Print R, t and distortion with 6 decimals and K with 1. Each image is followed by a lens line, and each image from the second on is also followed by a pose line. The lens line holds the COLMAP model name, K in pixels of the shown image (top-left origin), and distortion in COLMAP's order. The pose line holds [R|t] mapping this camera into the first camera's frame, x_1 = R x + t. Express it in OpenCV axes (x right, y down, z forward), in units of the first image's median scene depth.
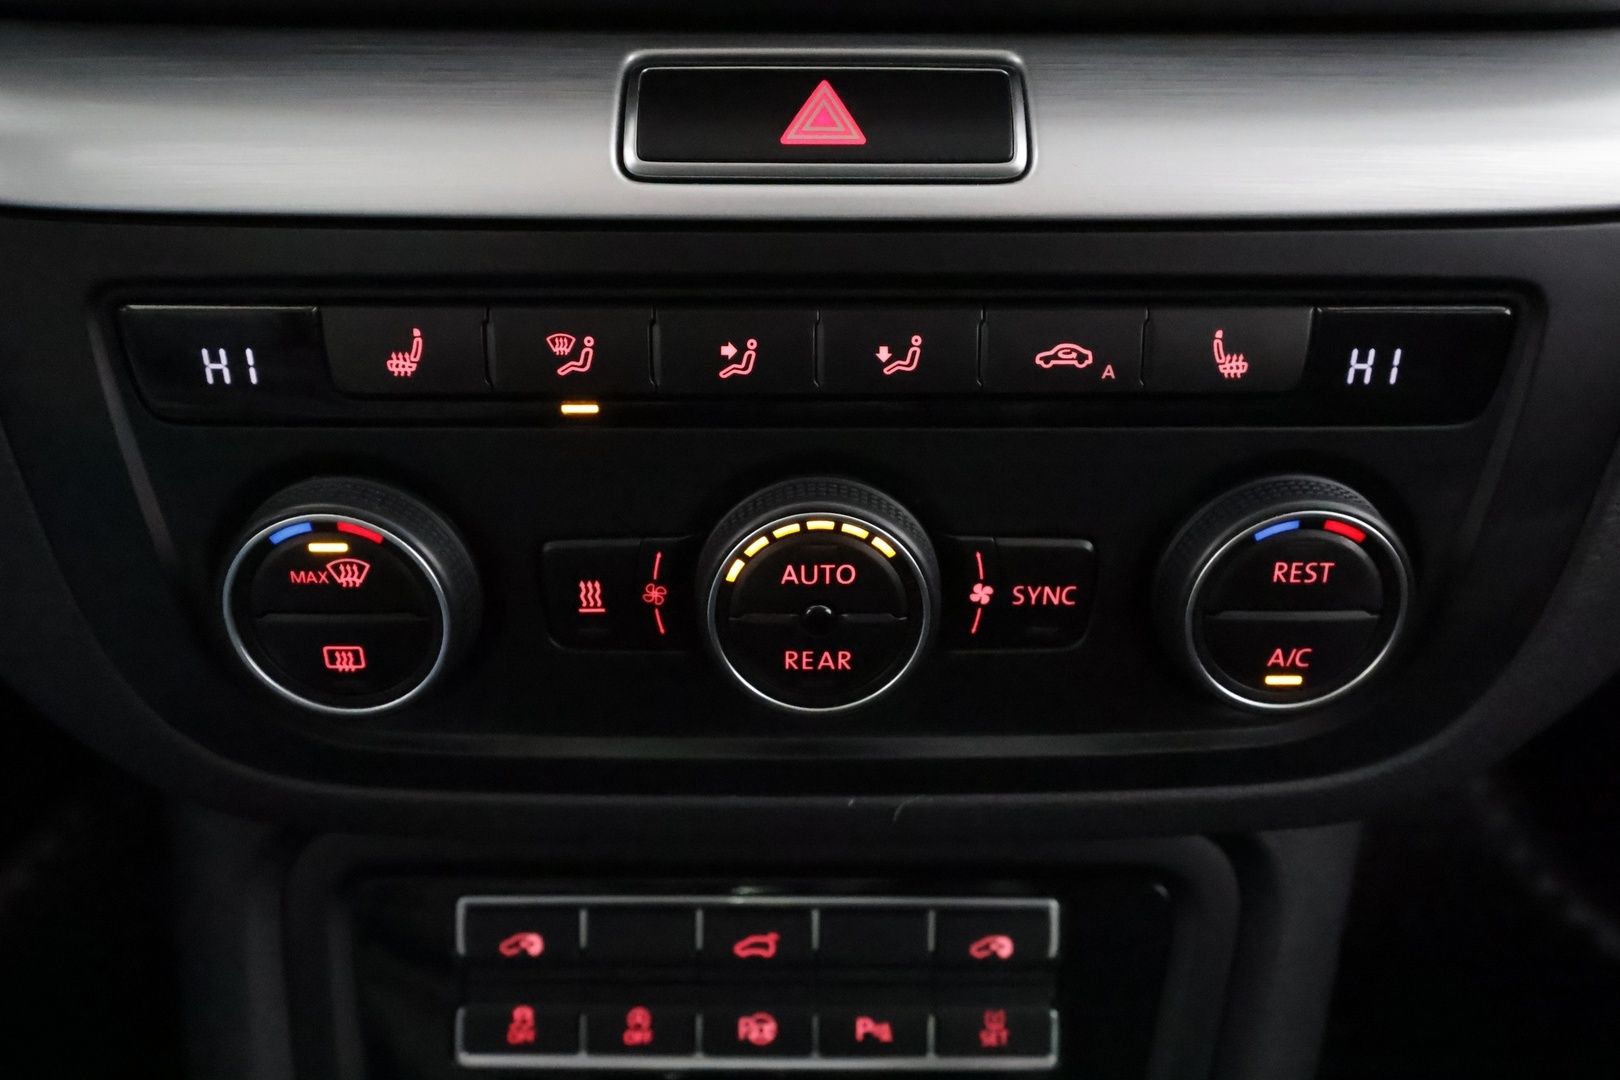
lens RADIAL K [[1220.0, 0, 810.2], [0, 1220.0, 536.4], [0, 0, 1]] dist [-0.003822, 0.002321]
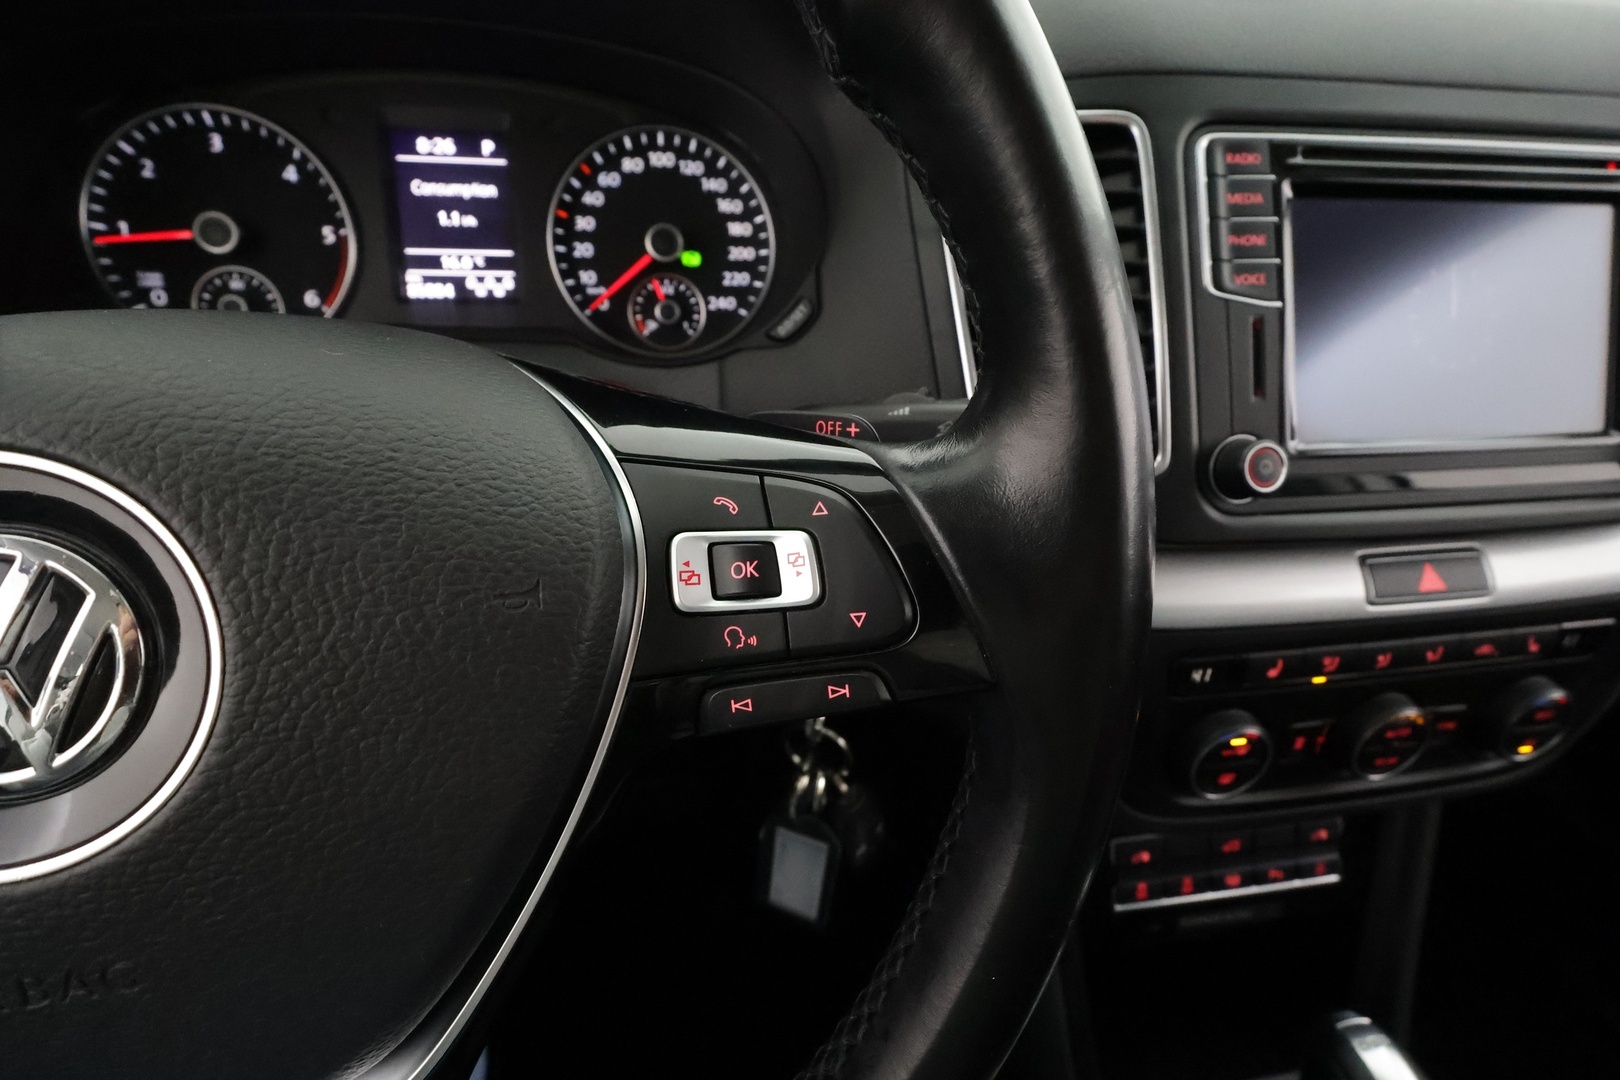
lens RADIAL K [[762.2, 0, 812.6], [0, 762.2, 550.1], [0, 0, 1]] dist [-0.014235, 0.000393]
pose [[0.988948, -0.055234, 0.137589, -1.021025], [0.046641, 0.996800, 0.064918, -0.371921], [-0.140734, -0.057783, 0.988360, -0.307070]]
